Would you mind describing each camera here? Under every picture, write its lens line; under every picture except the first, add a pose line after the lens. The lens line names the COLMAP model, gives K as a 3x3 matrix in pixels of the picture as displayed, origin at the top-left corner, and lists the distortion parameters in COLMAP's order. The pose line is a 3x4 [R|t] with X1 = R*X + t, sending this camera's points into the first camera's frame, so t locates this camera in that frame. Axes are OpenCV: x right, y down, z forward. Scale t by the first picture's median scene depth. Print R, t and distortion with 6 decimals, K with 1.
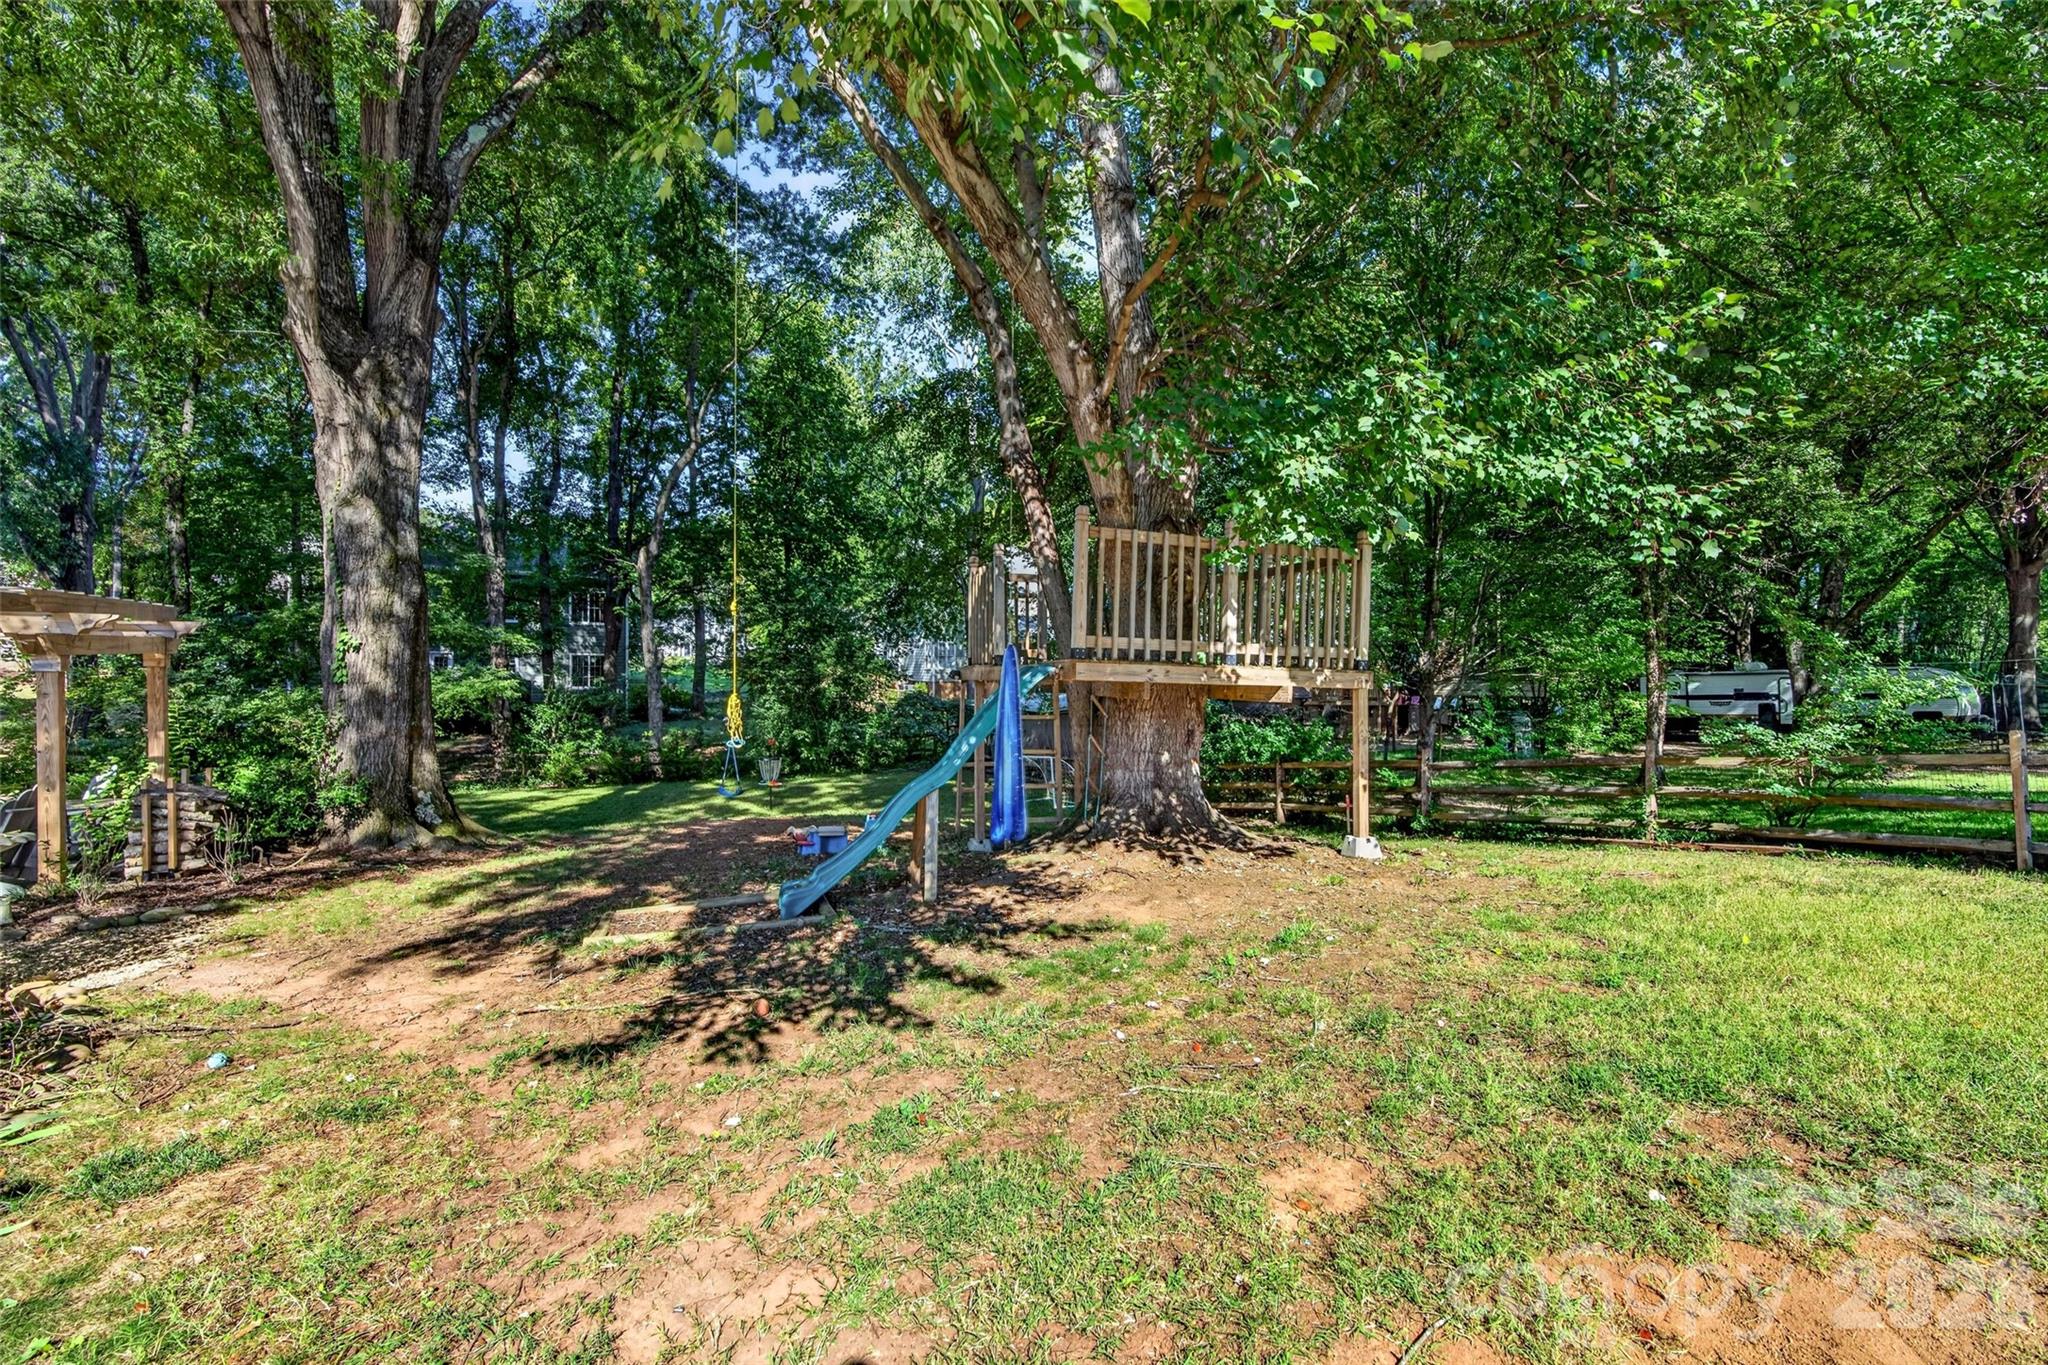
lens RADIAL K [[951.9, 0, 1023.3], [0, 951.9, 674.7], [0, 0, 1]] dist [0.019353, 0.000051]
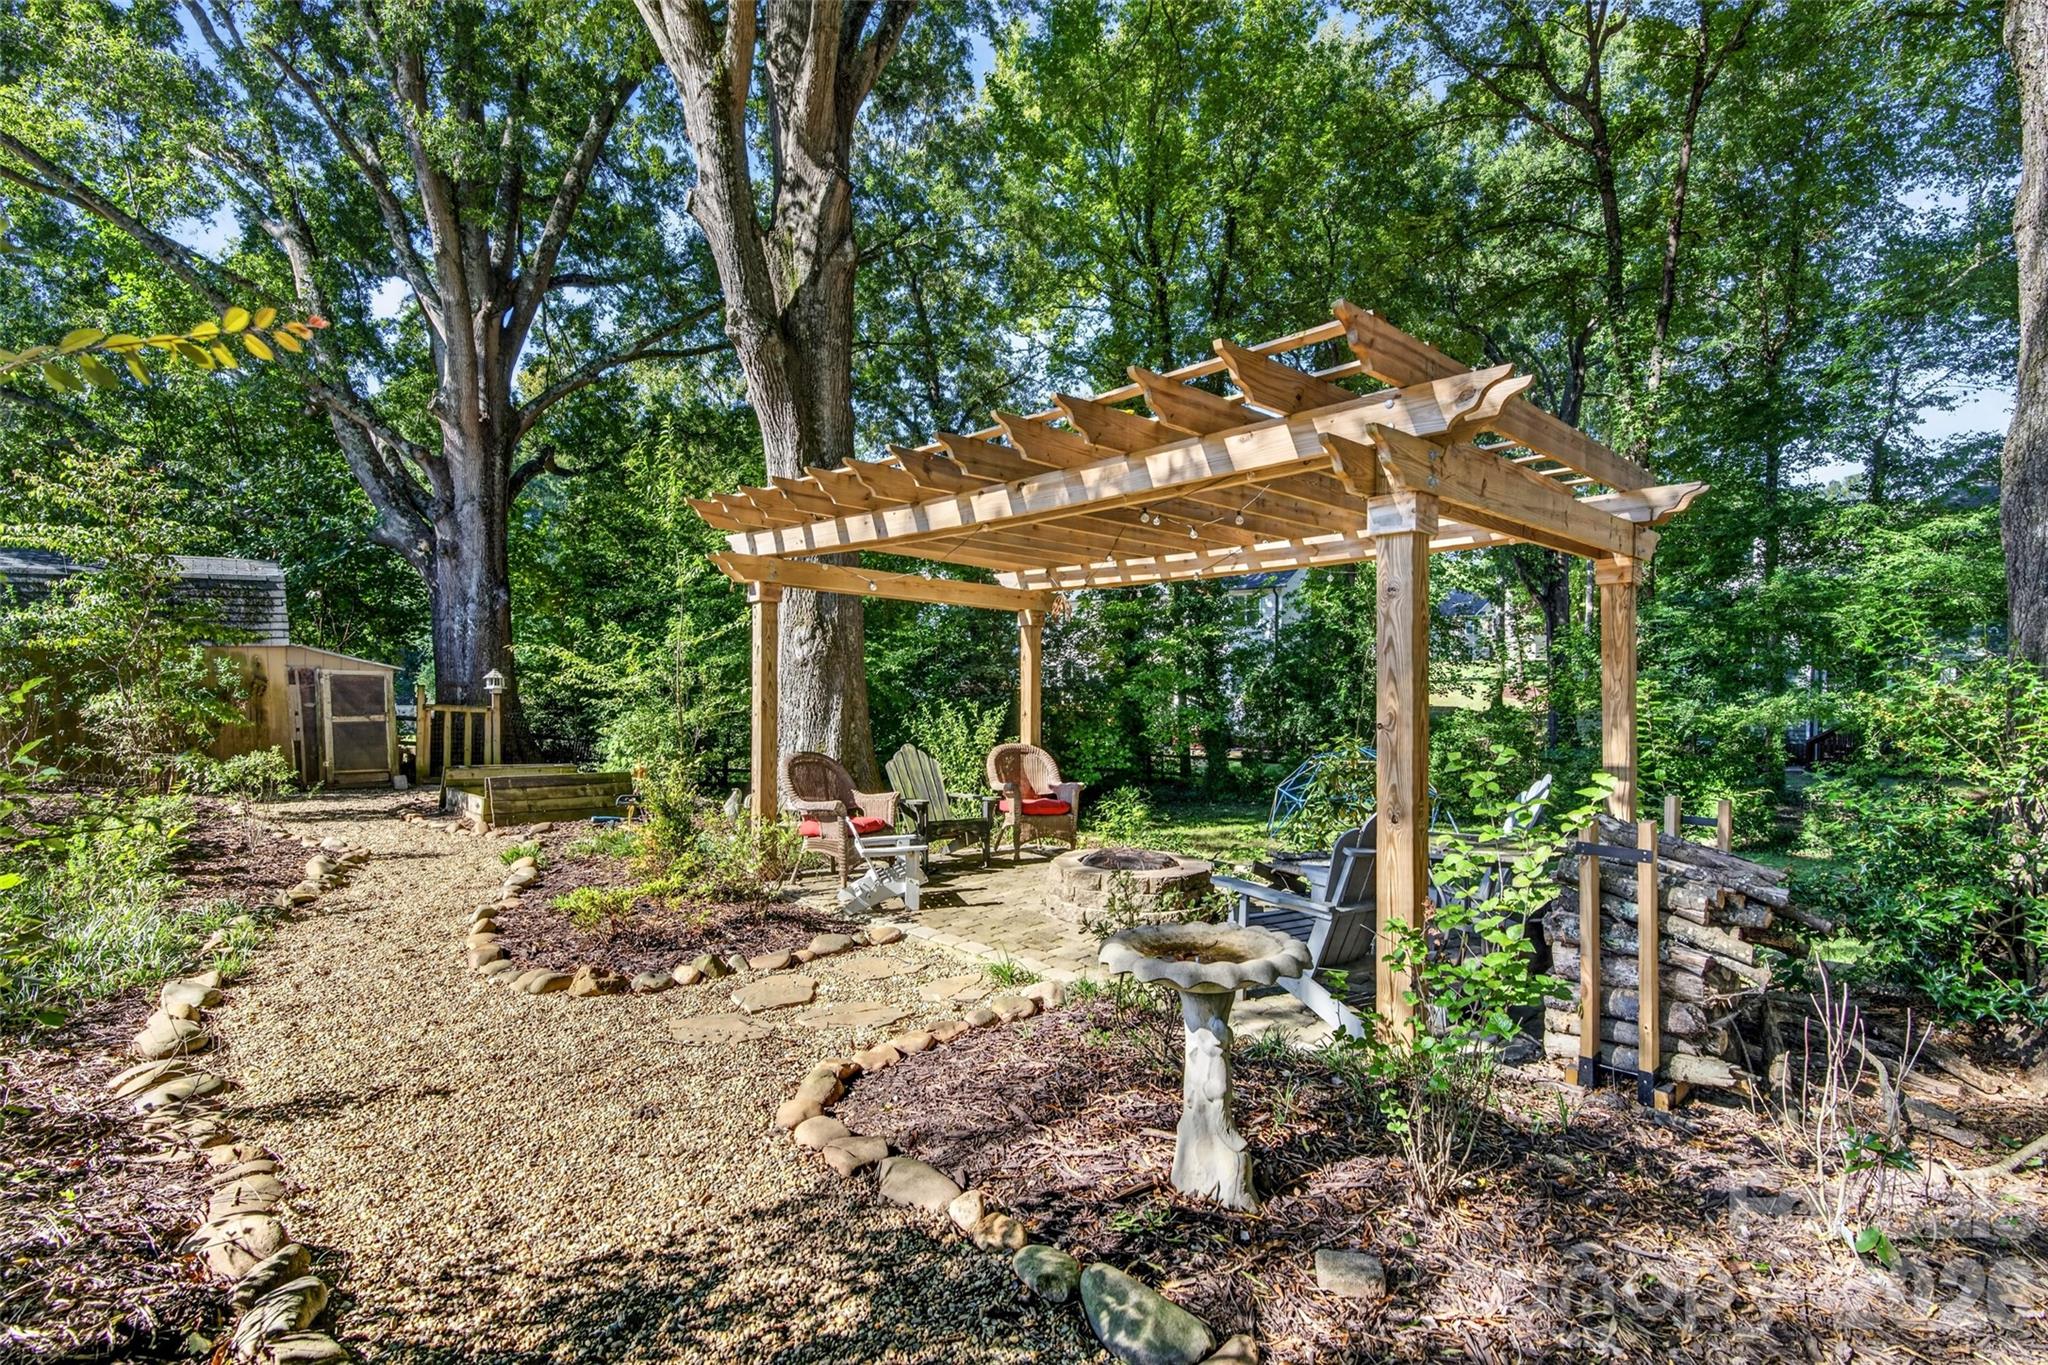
lens RADIAL K [[959.1, 0, 1024.3], [0, 959.1, 698.2], [0, 0, 1]] dist [-0.006727, -0.000084]
pose [[0.279142, 0.003887, -0.960242, -0.594904], [-0.009216, 0.999957, 0.001368, 0.061122], [0.960206, 0.008468, 0.279165, 0.666070]]
